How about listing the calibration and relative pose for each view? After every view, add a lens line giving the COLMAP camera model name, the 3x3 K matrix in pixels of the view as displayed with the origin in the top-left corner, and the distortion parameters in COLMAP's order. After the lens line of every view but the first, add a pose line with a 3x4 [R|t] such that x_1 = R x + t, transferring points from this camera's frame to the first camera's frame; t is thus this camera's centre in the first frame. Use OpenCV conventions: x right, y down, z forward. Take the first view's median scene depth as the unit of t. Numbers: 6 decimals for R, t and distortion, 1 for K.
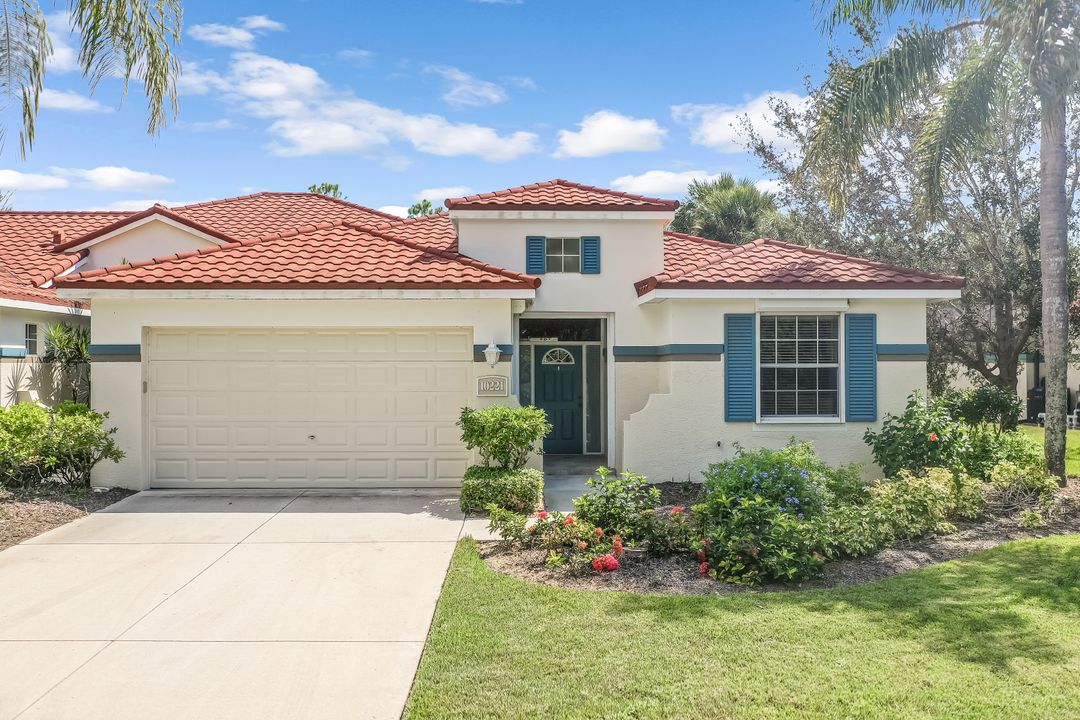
lens RADIAL K [[859.4, 0, 546.7], [0, 859.4, 364.4], [0, 0, 1]] dist [0.006538, -0.000429]
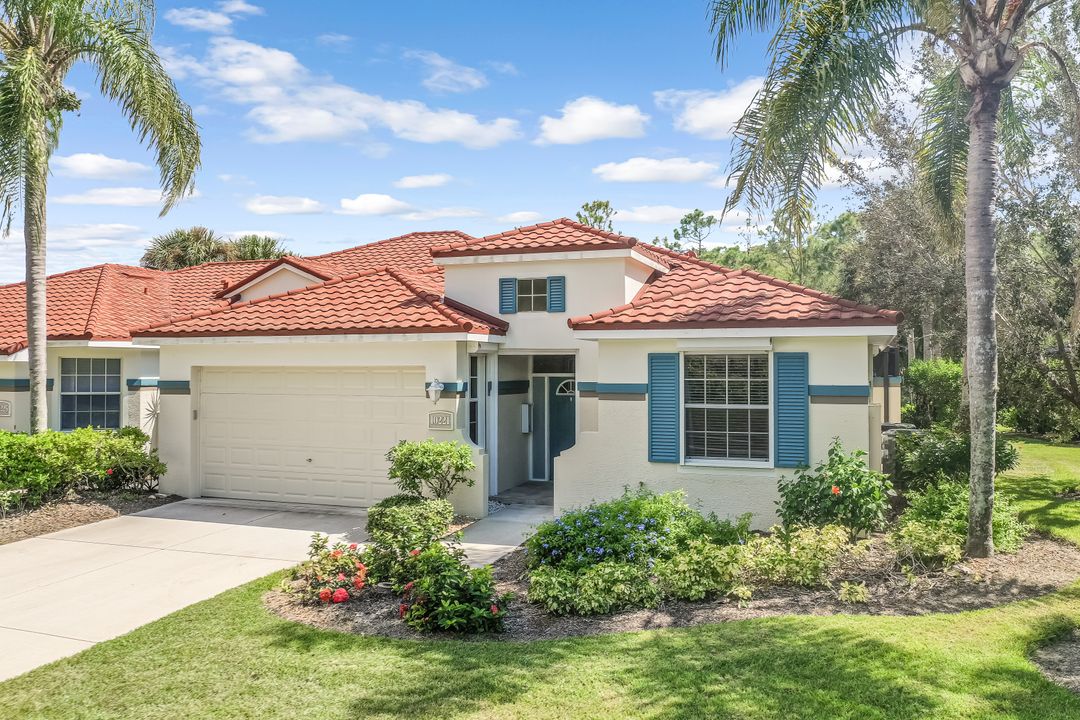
lens RADIAL K [[867.1, 0, 547.3], [0, 867.1, 358.5], [0, 0, 1]] dist [0.000136, 0.003518]
pose [[0.926207, -0.002566, -0.377008, 0.473612], [-0.001837, 0.999934, -0.011321, -0.041134], [0.377012, 0.011178, 0.926141, 0.029291]]
